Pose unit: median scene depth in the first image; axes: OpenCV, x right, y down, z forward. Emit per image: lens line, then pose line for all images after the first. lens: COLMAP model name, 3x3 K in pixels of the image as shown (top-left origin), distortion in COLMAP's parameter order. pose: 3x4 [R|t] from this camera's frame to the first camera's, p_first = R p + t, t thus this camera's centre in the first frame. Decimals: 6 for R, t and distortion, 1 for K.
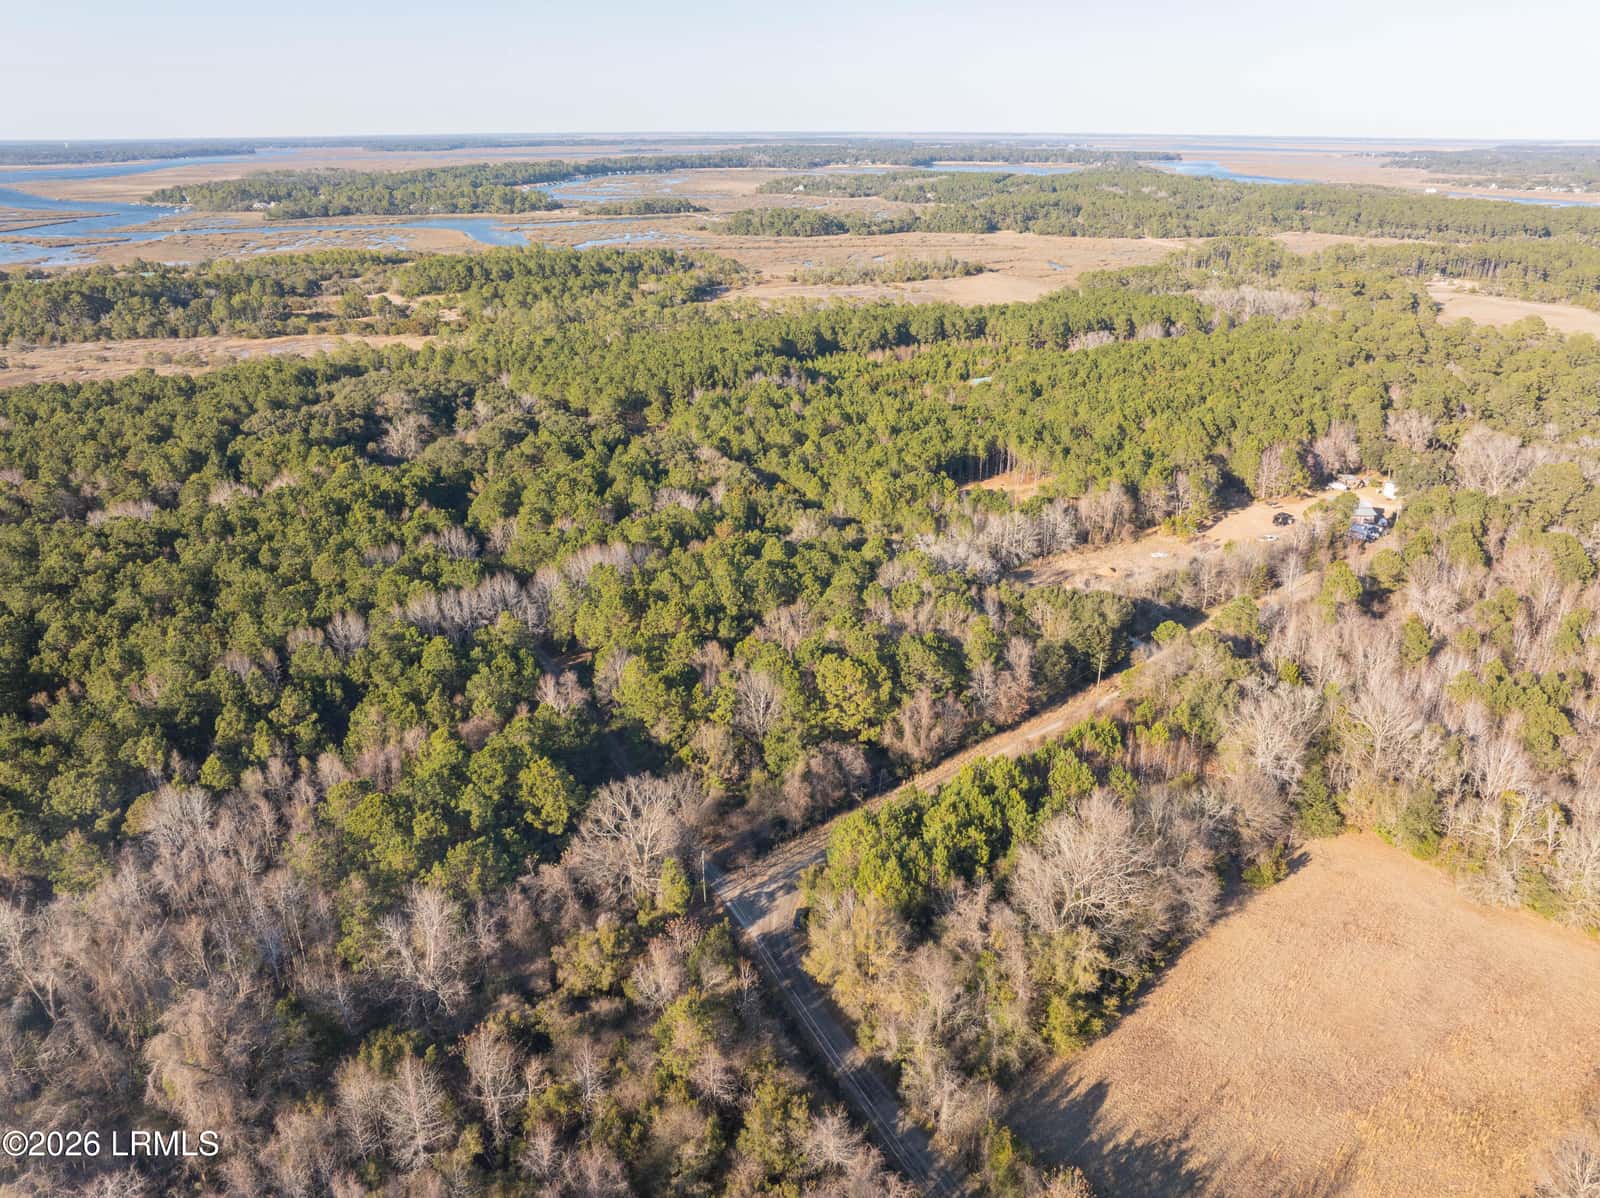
lens RADIAL K [[1127.3, 0, 807.4], [0, 1127.3, 586.3], [0, 0, 1]] dist [-0.026709, -0.023429]
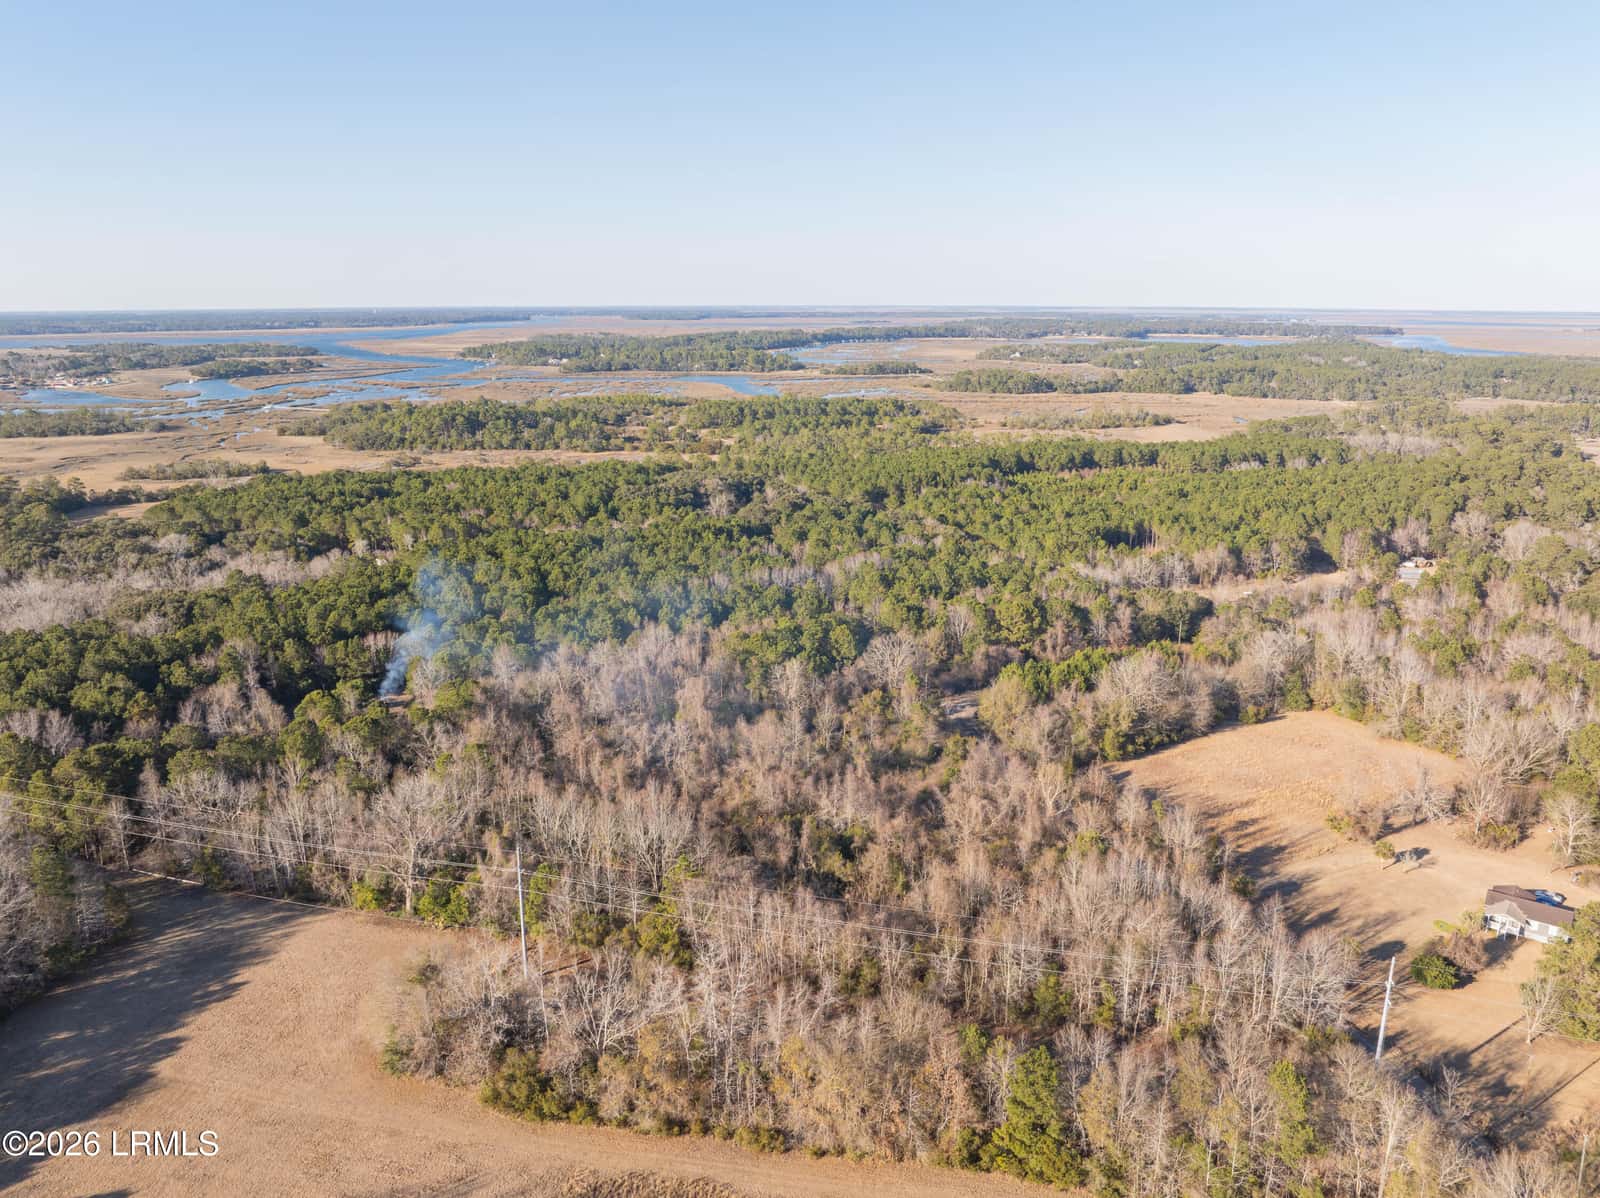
lens RADIAL K [[1127.3, 0, 807.4], [0, 1127.3, 586.3], [0, 0, 1]] dist [-0.026709, -0.023429]
pose [[0.982076, 0.046755, -0.182593, 0.020056], [-0.071880, 0.988438, -0.133503, 0.153612], [0.174240, 0.144235, 0.974082, -0.374853]]
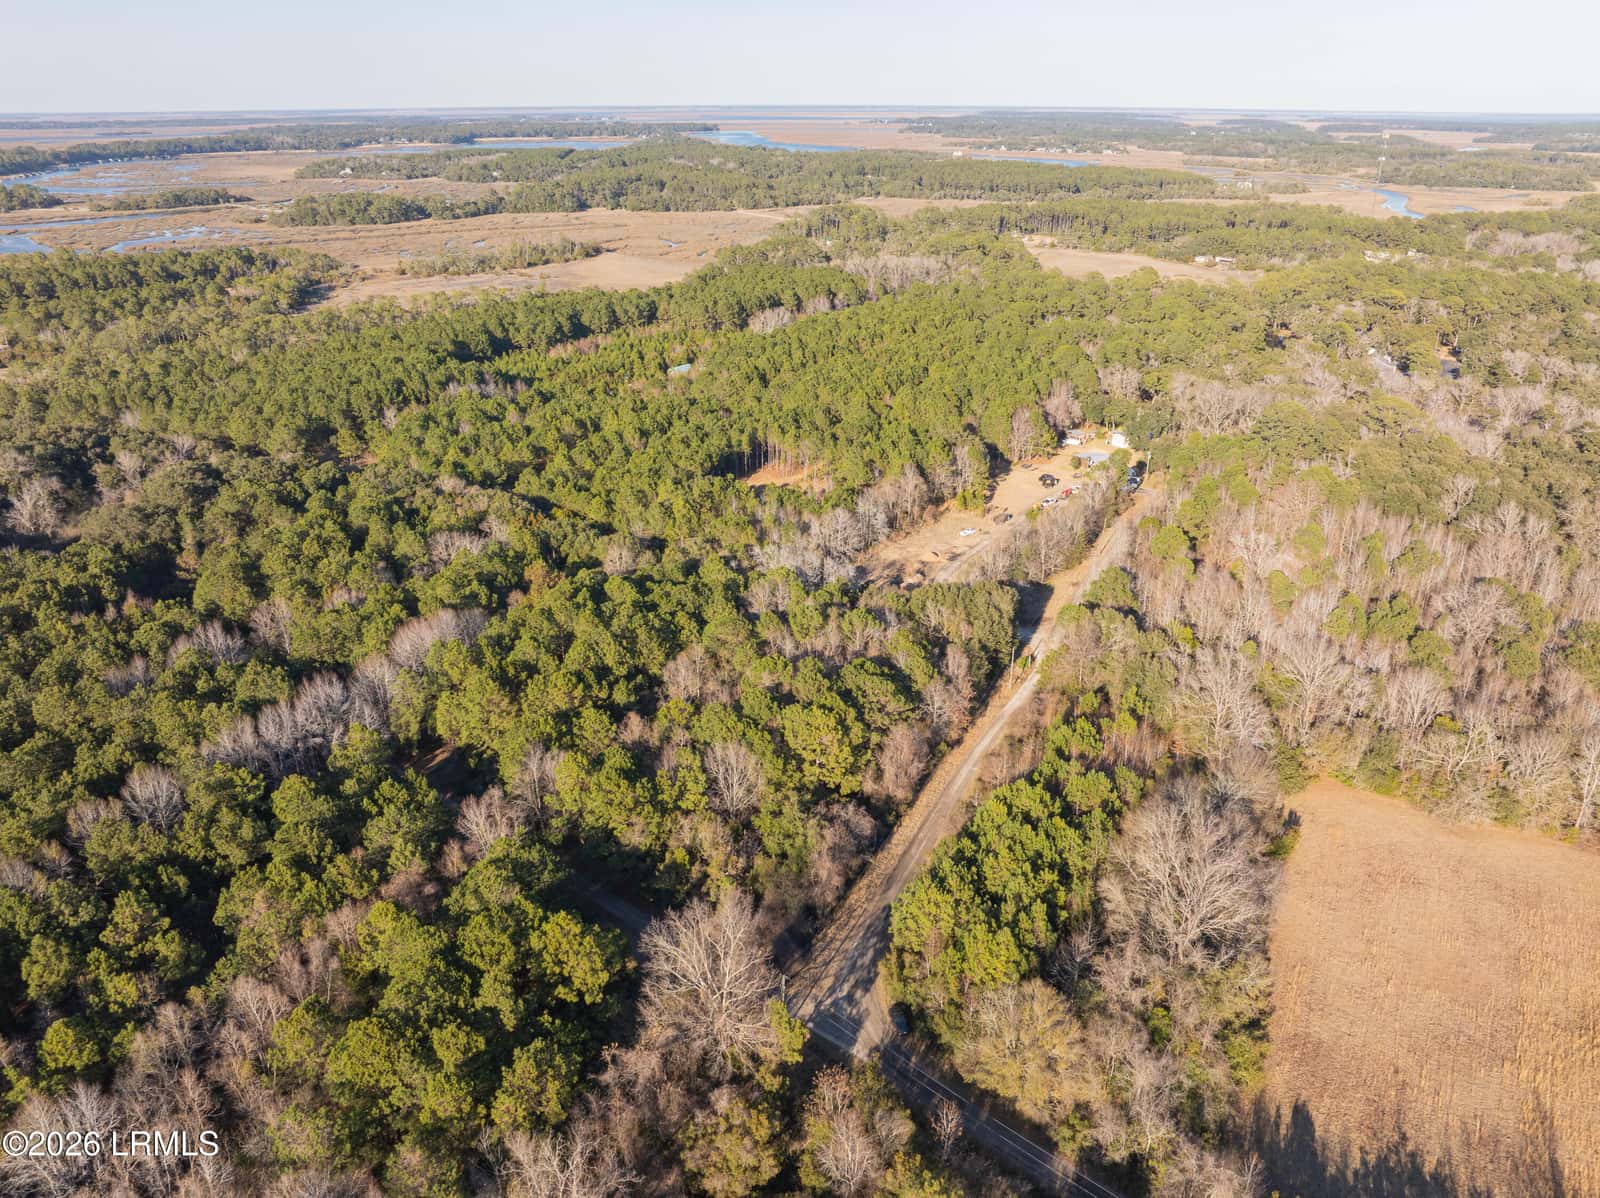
lens RADIAL K [[1127.2, 0, 807.3], [0, 1127.2, 592.0], [0, 0, 1]] dist [-0.039976, 0.006168]
pose [[0.924842, -0.153379, 0.348055, -0.140400], [0.144453, 0.988164, 0.051622, -0.038176], [-0.351853, 0.002535, 0.936052, 0.090472]]
